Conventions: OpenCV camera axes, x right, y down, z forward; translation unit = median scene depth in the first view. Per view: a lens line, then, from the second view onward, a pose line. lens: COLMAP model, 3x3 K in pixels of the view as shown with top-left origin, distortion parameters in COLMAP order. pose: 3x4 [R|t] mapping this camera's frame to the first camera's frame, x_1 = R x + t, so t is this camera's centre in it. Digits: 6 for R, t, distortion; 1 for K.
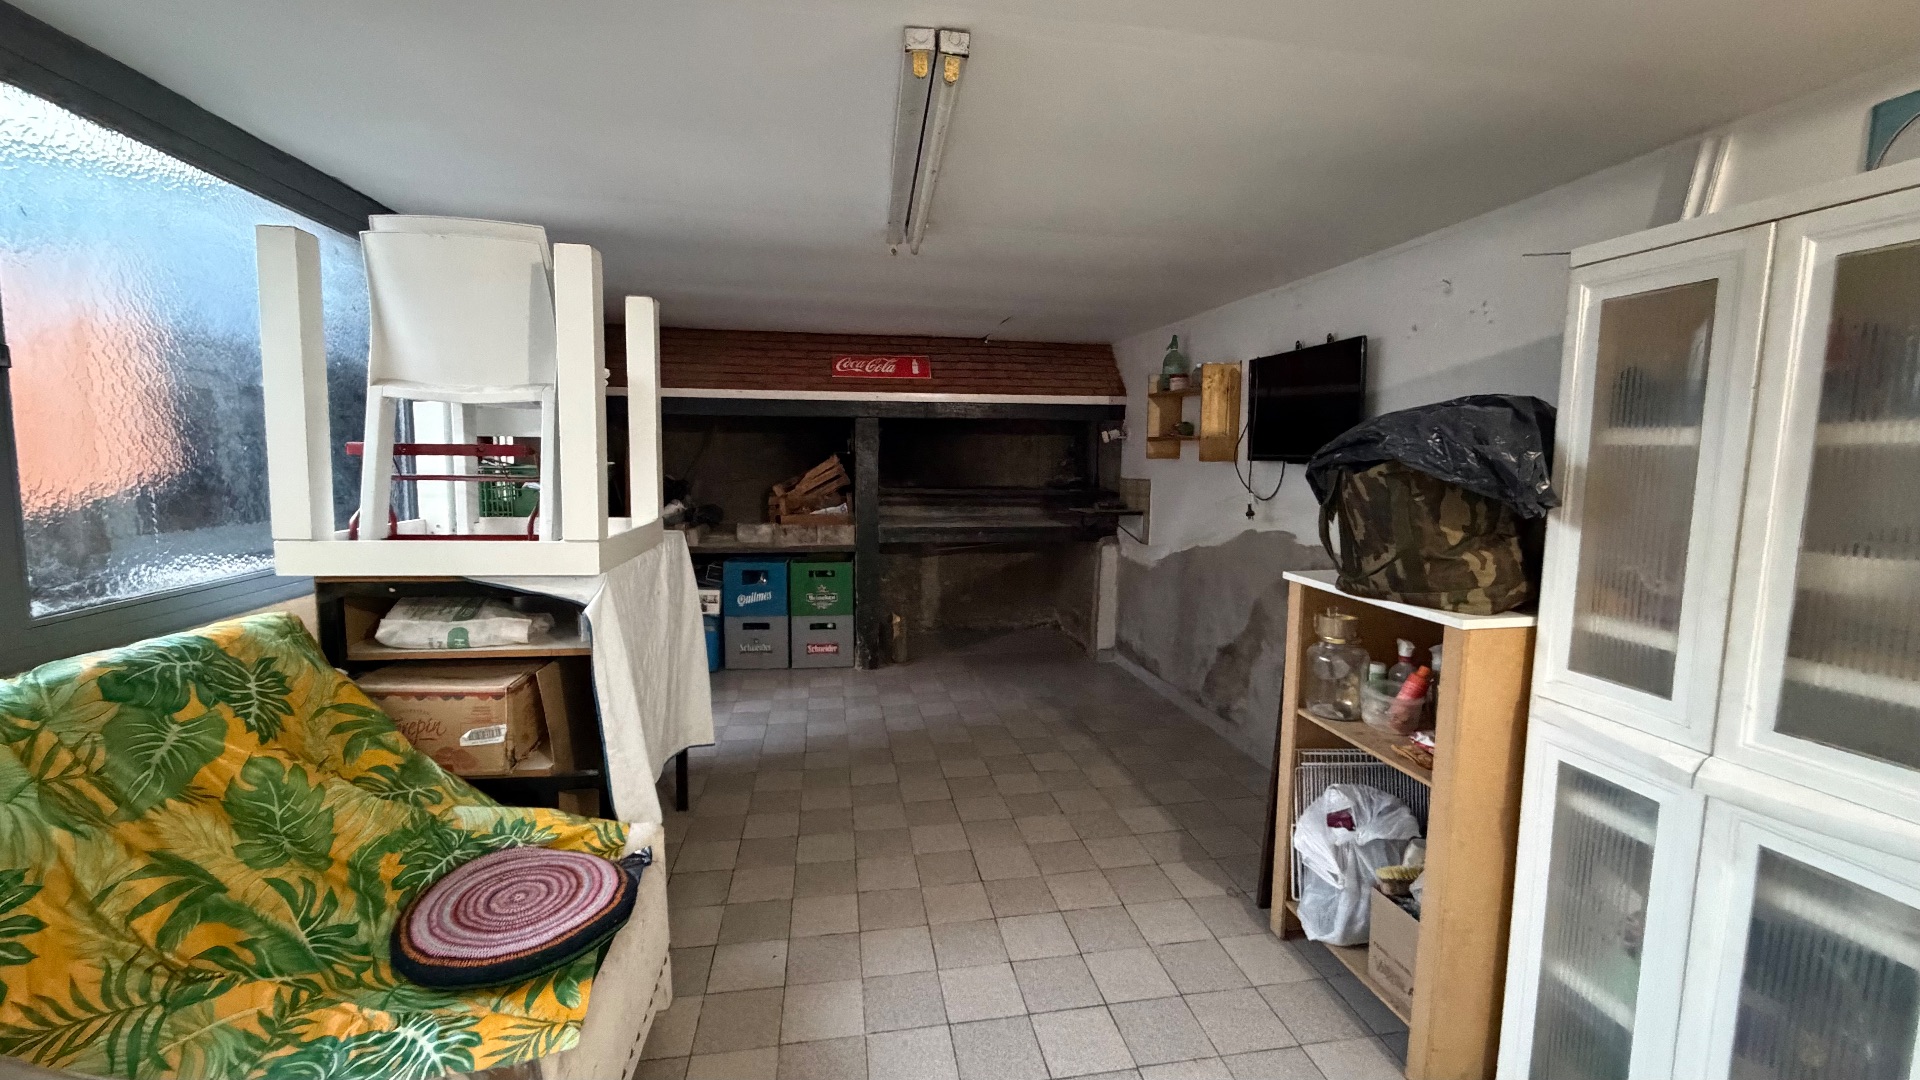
lens RADIAL K [[768.3, 0, 954.8], [0, 768.3, 538.5], [0, 0, 1]] dist [0.000624, 0.000132]
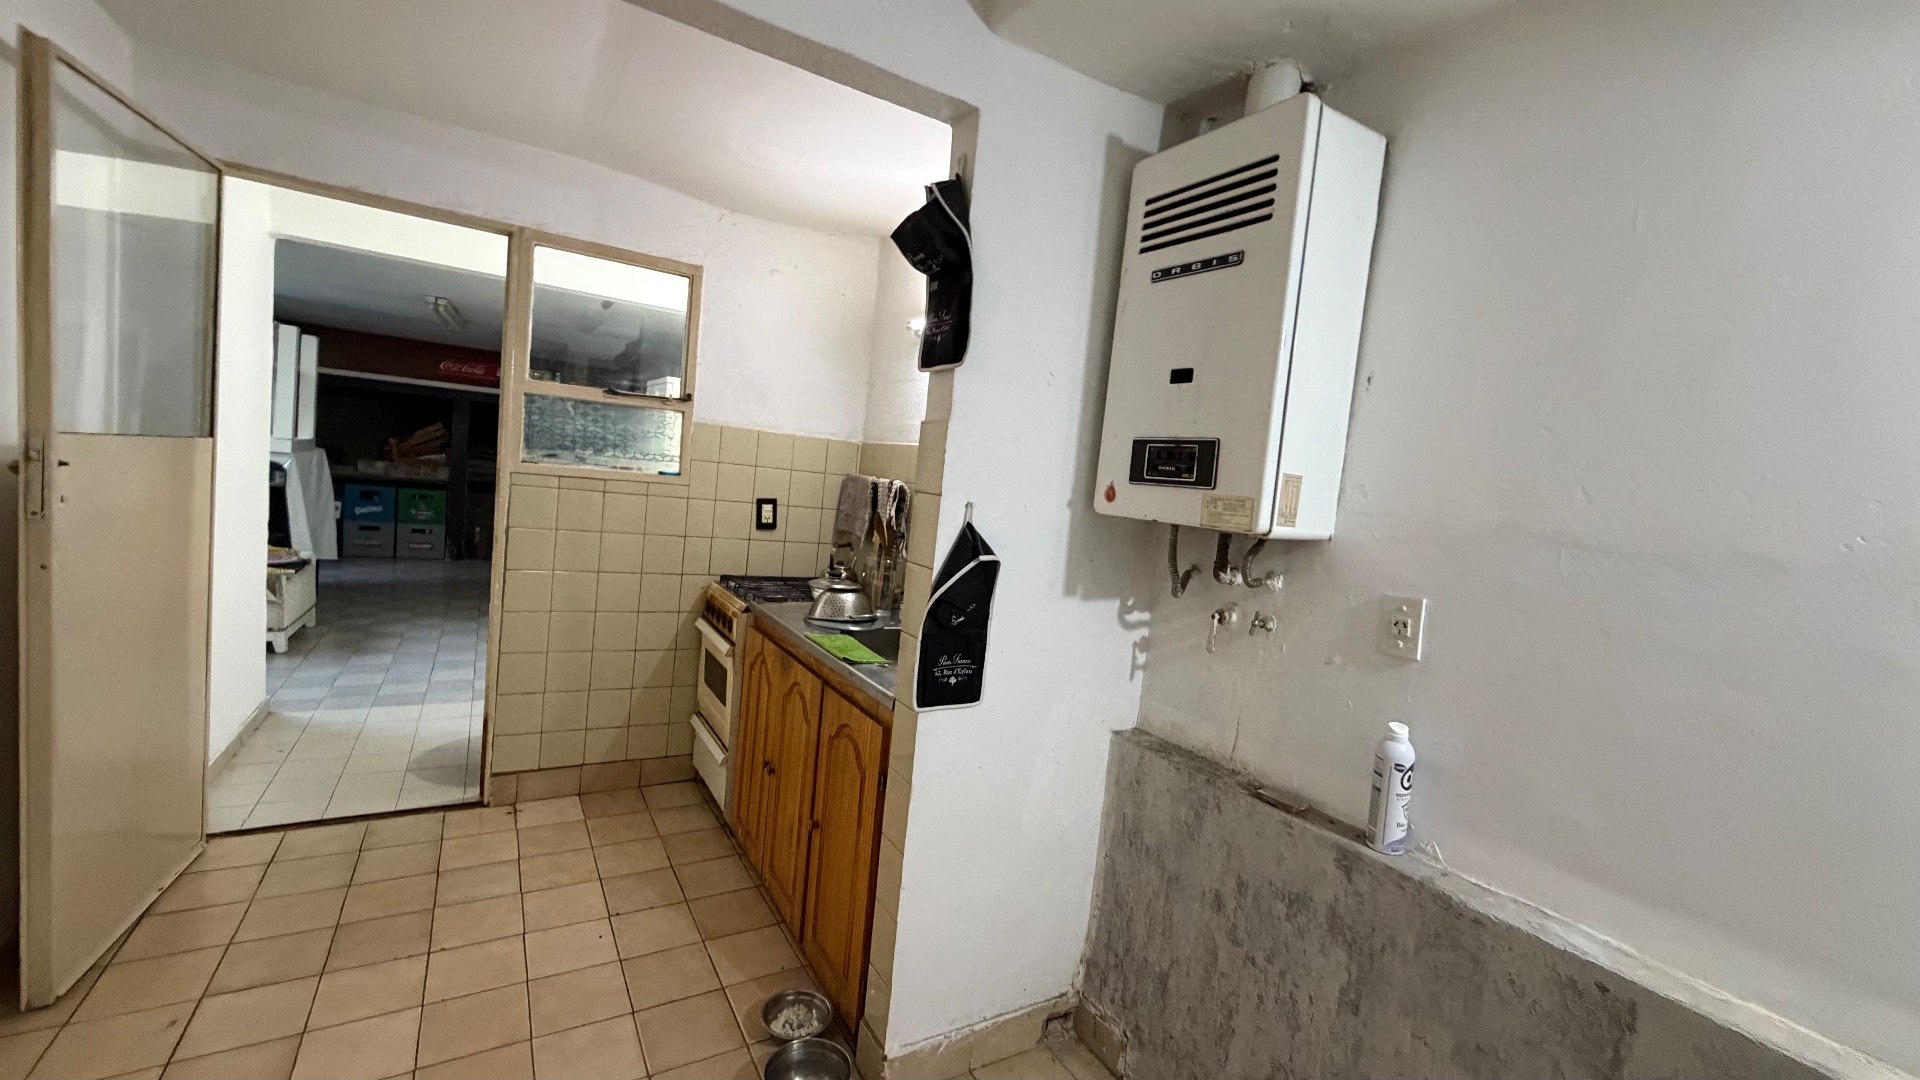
lens RADIAL K [[768.3, 0, 966.9], [0, 768.3, 538.8], [0, 0, 1]] dist [0.000624, 0.000132]
pose [[0.923346, 0.055455, 0.379944, 0.256953], [-0.055123, 0.998410, -0.011762, 0.087597], [-0.379992, -0.010083, 0.924935, -0.856135]]
